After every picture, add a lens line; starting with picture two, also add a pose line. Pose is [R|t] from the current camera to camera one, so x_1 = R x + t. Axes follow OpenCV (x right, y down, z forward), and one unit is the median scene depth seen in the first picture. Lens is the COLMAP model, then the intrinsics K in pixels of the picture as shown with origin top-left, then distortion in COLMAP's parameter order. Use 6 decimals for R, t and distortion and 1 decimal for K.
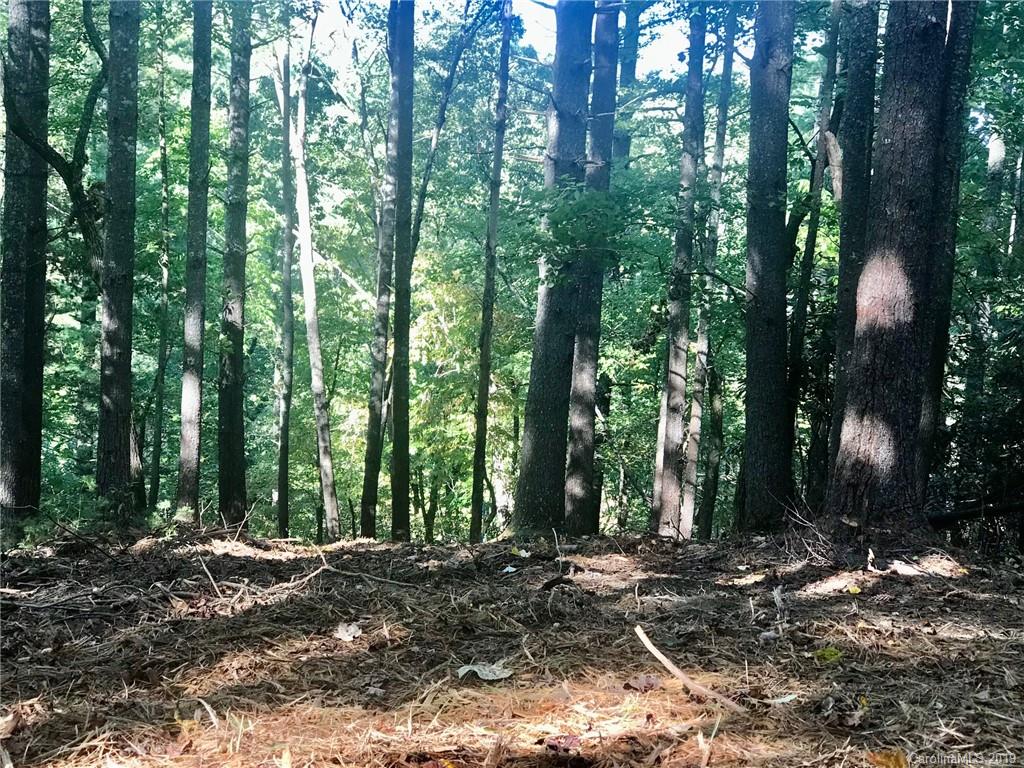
lens RADIAL K [[1719.7, 0, 513.0], [0, 1719.7, 385.0], [0, 0, 1]] dist [0.061796, 0.000000]
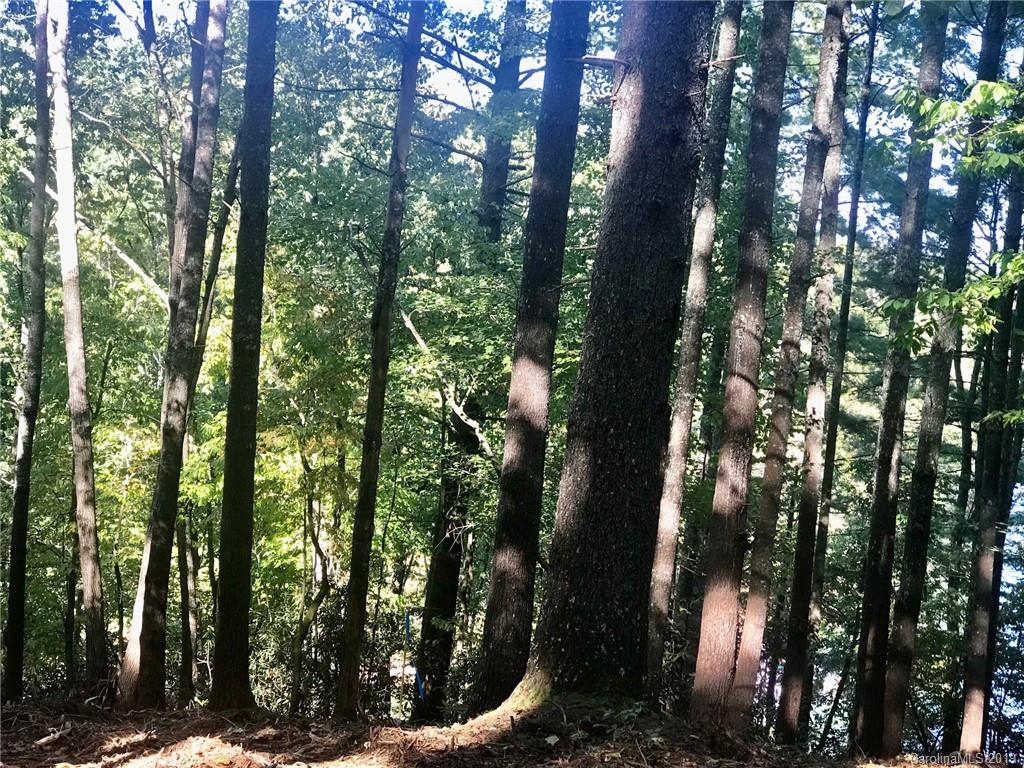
lens RADIAL K [[1719.7, 0, 509.9], [0, 1719.7, 383.3], [0, 0, 1]] dist [0.061796, 0.000000]
pose [[0.990514, 0.026102, 0.134911, -0.032092], [-0.022286, 0.999310, -0.029715, 0.008697], [-0.135594, 0.026427, 0.990412, 0.262800]]
